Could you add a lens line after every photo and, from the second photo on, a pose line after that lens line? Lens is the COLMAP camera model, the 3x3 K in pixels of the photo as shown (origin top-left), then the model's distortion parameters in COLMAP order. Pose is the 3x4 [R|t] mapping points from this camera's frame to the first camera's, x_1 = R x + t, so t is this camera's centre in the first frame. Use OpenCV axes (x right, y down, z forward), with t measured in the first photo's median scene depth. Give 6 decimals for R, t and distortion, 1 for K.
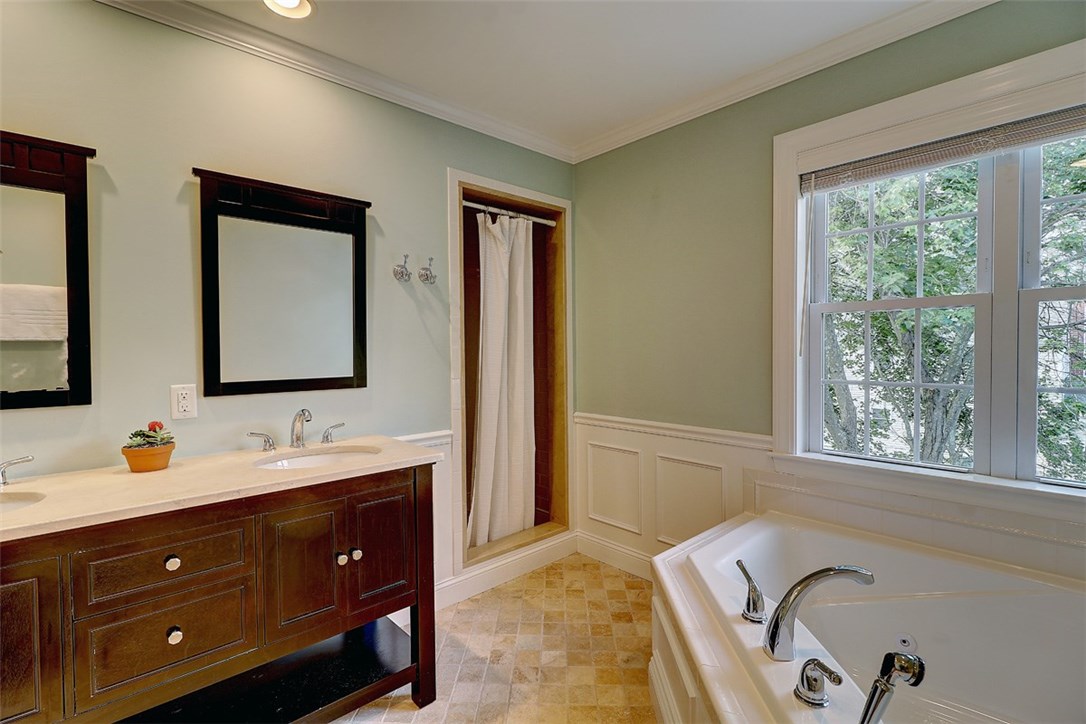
lens RADIAL K [[504.4, 0, 542.0], [0, 504.4, 360.4], [0, 0, 1]] dist [0.004248, -0.001904]
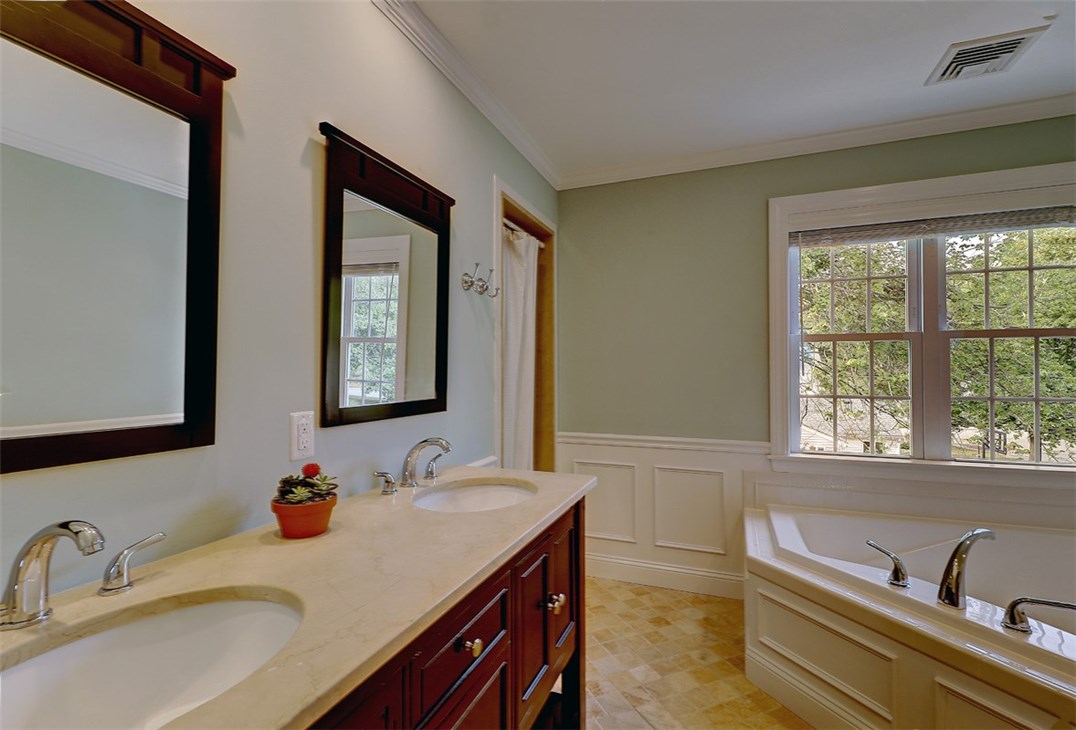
lens RADIAL K [[491.7, 0, 537.4], [0, 491.7, 362.8], [0, 0, 1]] dist [-0.016087, -0.000259]
pose [[0.903930, 0.012910, 0.427486, -0.595156], [0.004967, 0.999160, -0.040677, 0.006424], [-0.427652, 0.038893, 0.903106, 0.184113]]
